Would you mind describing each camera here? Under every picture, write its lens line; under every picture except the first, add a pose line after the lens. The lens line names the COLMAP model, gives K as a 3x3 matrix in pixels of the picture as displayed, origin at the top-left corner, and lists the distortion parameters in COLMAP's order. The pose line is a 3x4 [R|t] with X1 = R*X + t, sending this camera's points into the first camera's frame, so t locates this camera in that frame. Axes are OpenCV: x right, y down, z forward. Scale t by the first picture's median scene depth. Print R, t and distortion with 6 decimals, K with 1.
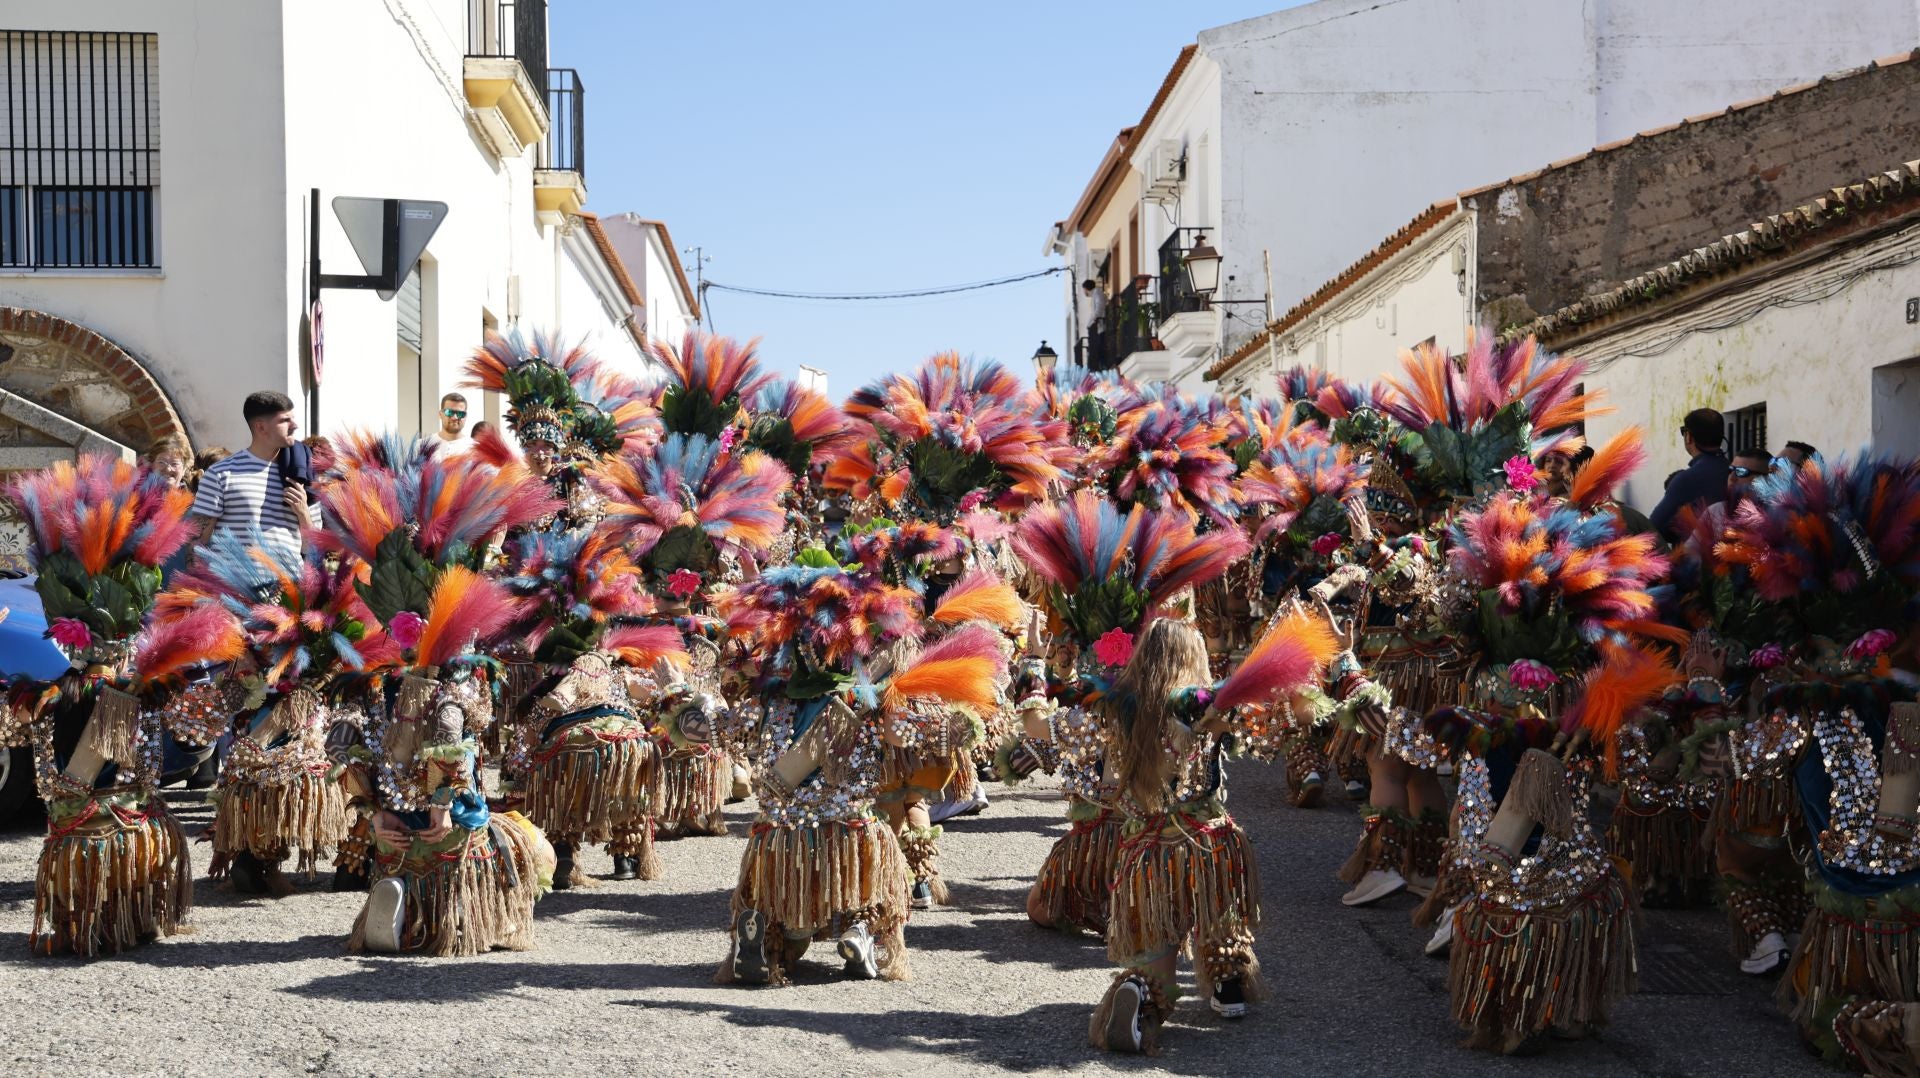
lens RADIAL K [[3000.1, 0, 970.5], [0, 3000.1, 536.7], [0, 0, 1]] dist [0.184319, 0.233004]
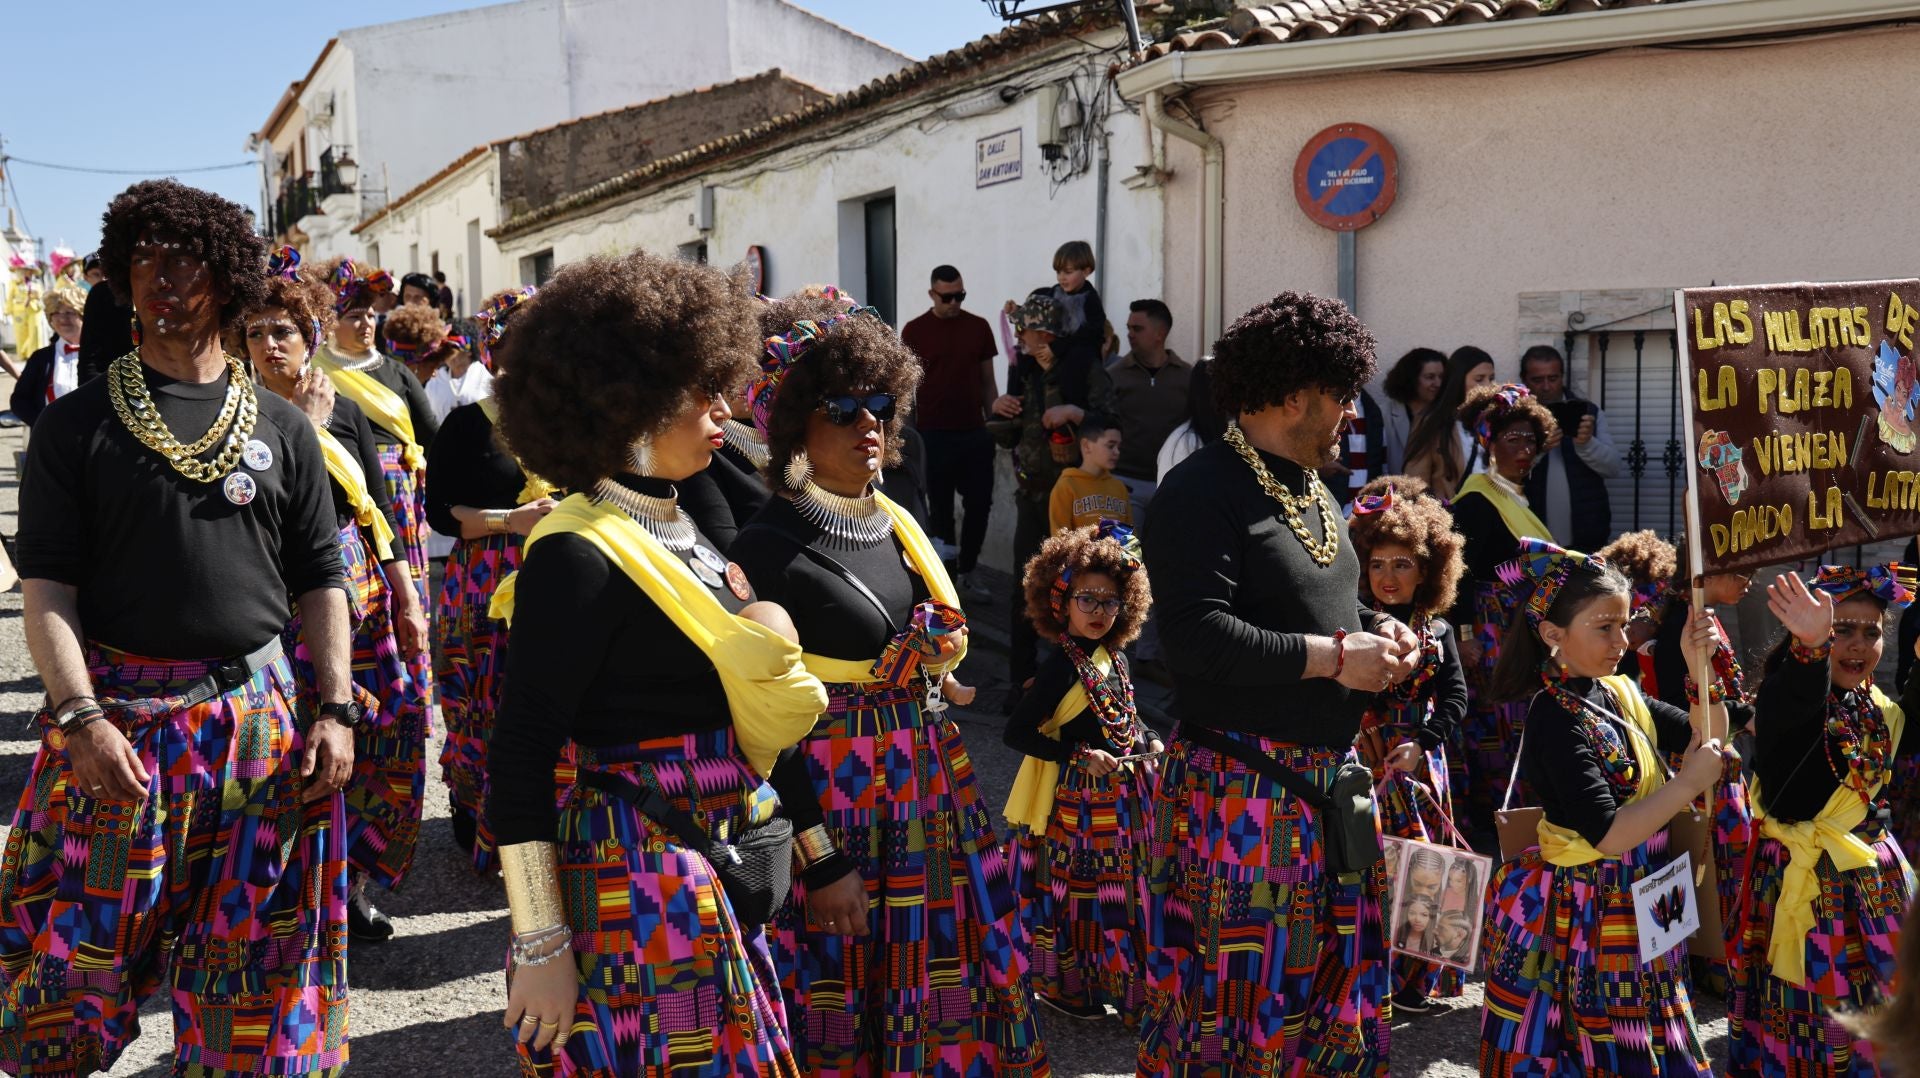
lens RADIAL K [[1738.3, 0, 979.0], [0, 1738.3, 536.1], [0, 0, 1]] dist [-0.018934, 0.124881]
pose [[0.912699, -0.039961, 0.406673, -0.009439], [-0.008354, 0.993174, 0.116342, 0.002315], [-0.408546, -0.109582, 0.906136, -0.118381]]
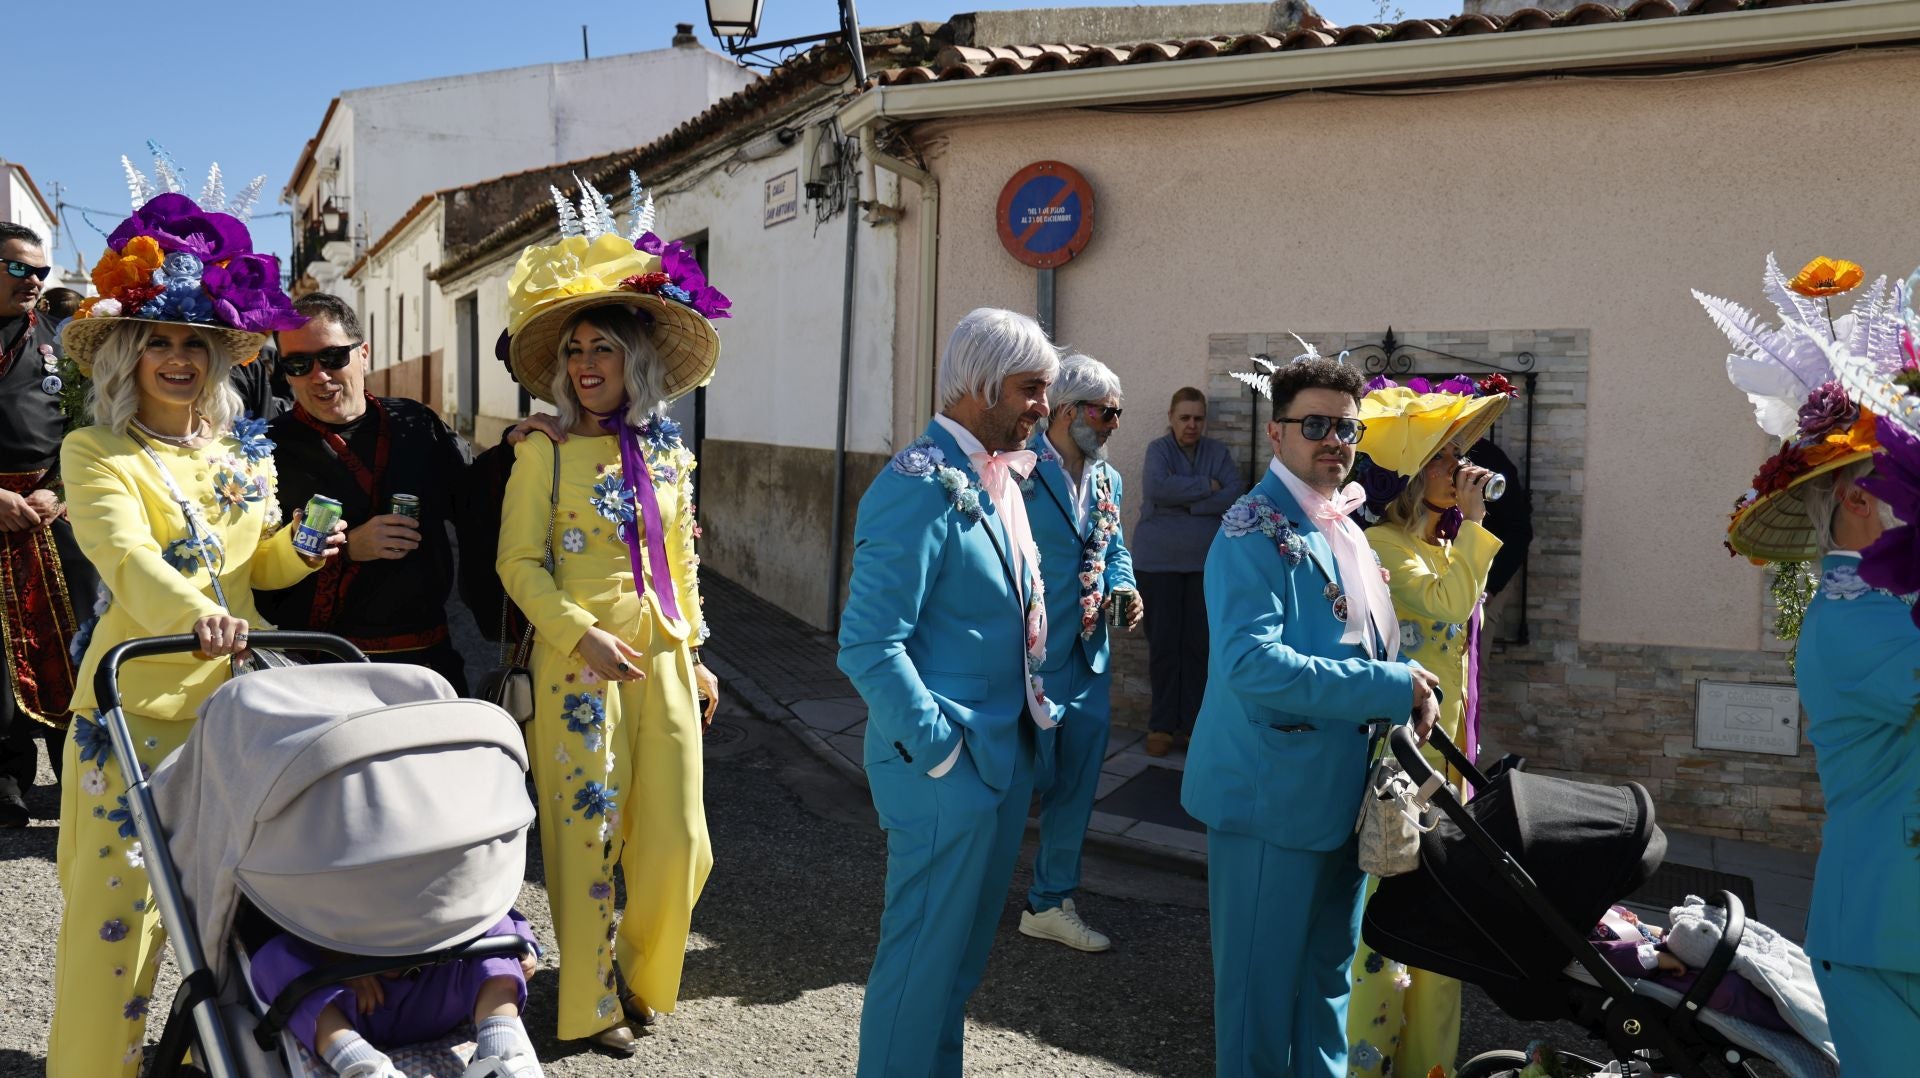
lens RADIAL K [[1610.6, 0, 982.0], [0, 1610.6, 535.4], [0, 0, 1]] dist [-0.042972, 0.100648]
pose [[0.916517, 0.000509, 0.399995, 0.055855], [-0.038490, 0.995471, 0.086927, 0.006797], [-0.398139, -0.095066, 0.912386, -0.119766]]
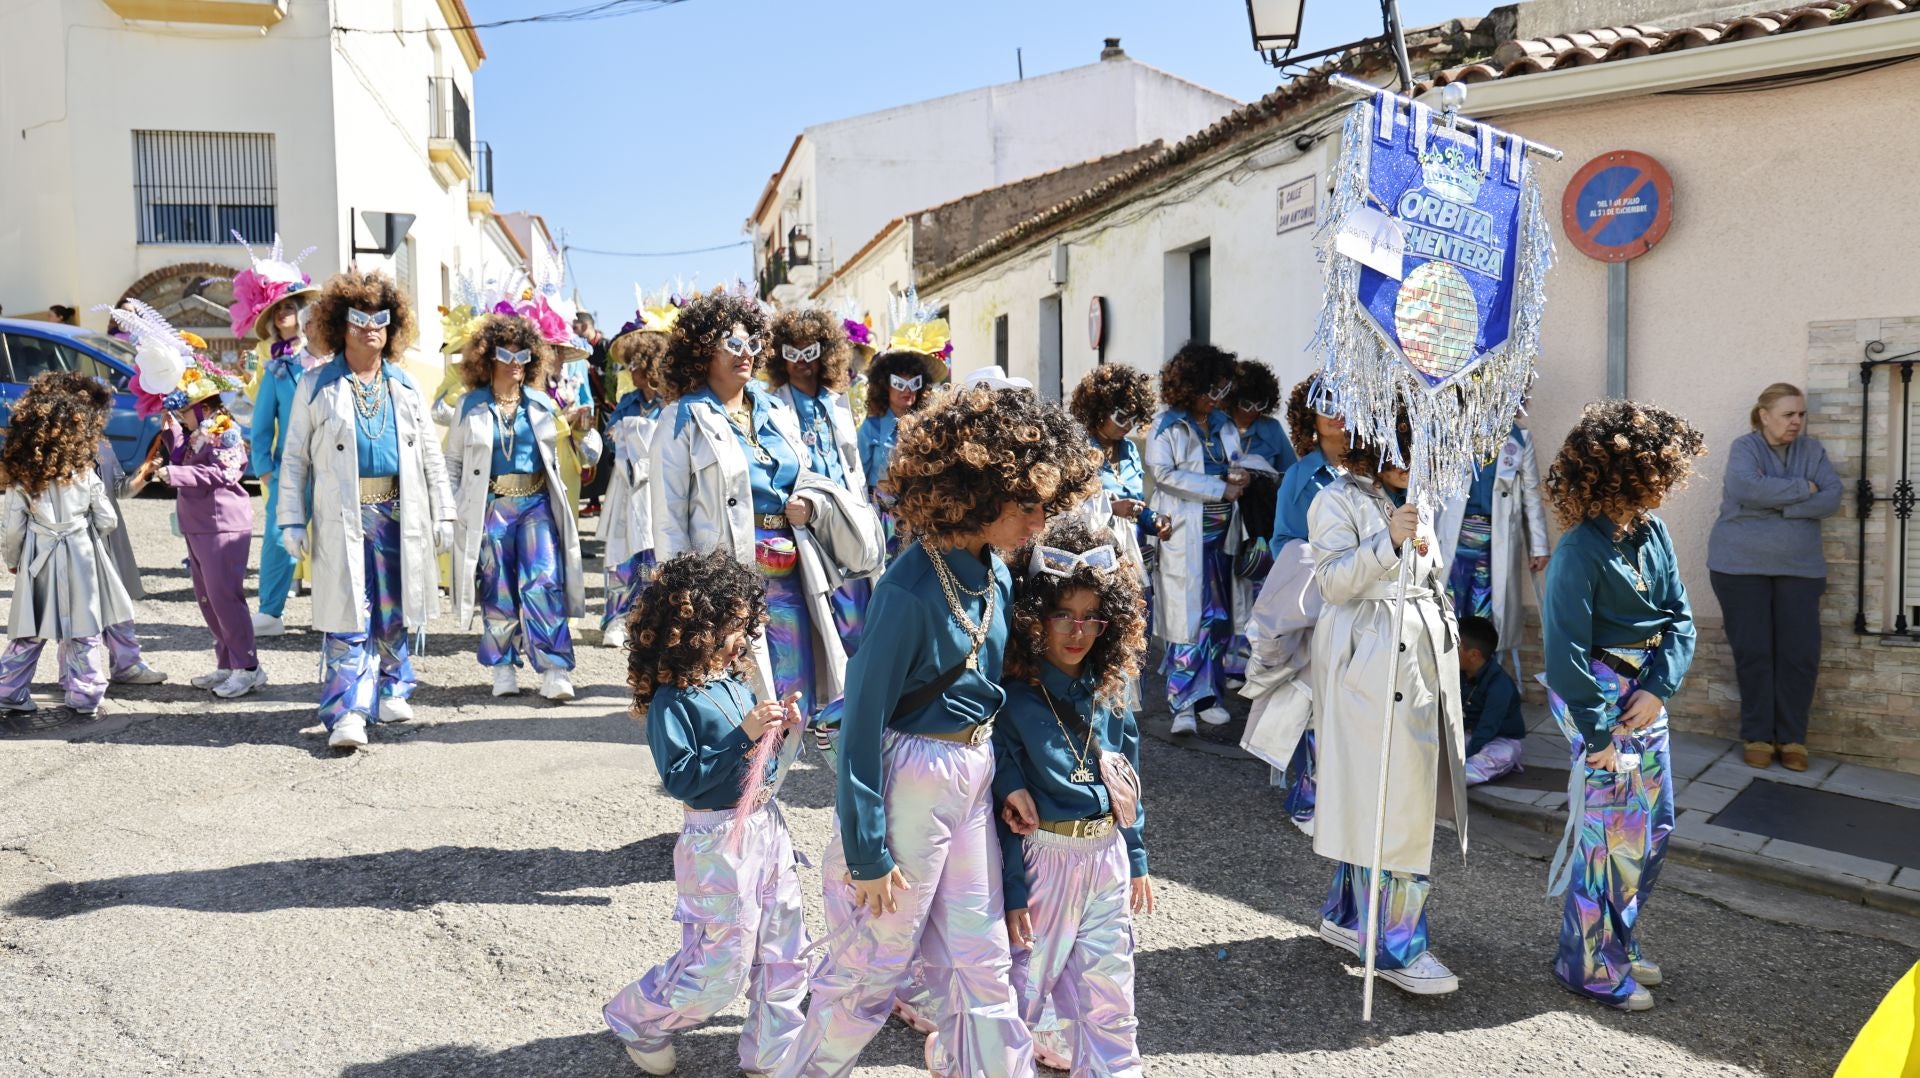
lens RADIAL K [[1565.7, 0, 978.2], [0, 1565.7, 536.1], [0, 0, 1]] dist [-0.049937, 0.096926]
pose [[0.987266, -0.013396, 0.158512, 0.027375], [-0.002258, 0.995167, 0.098166, 0.004881], [-0.159061, -0.097274, 0.982465, -0.109536]]
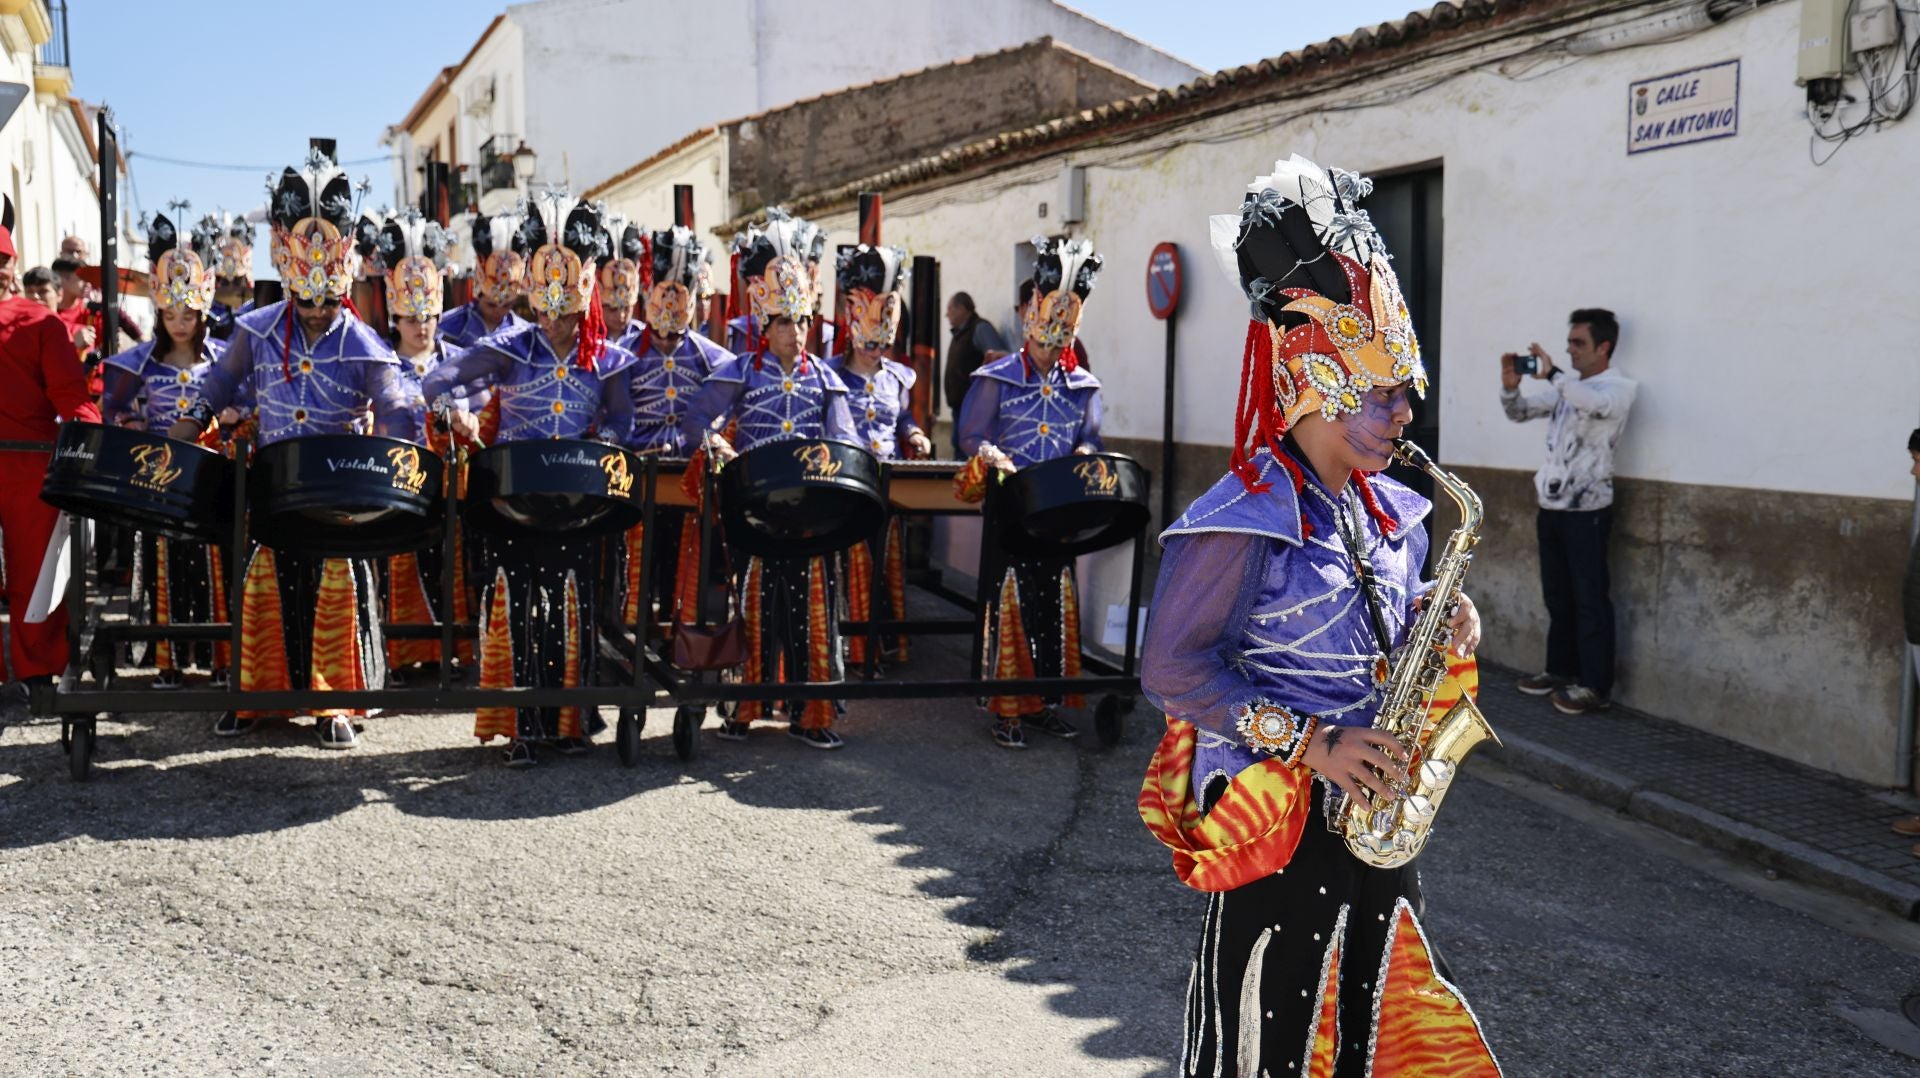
lens RADIAL K [[1819.3, 0, 971.8], [0, 1819.3, 531.5], [0, 0, 1]] dist [0.007568, 0.113535]
pose [[0.936880, -0.022996, 0.348893, -0.044163], [-0.014271, 0.994488, 0.103871, -0.000308], [-0.349358, -0.102294, 0.931389, 0.025475]]
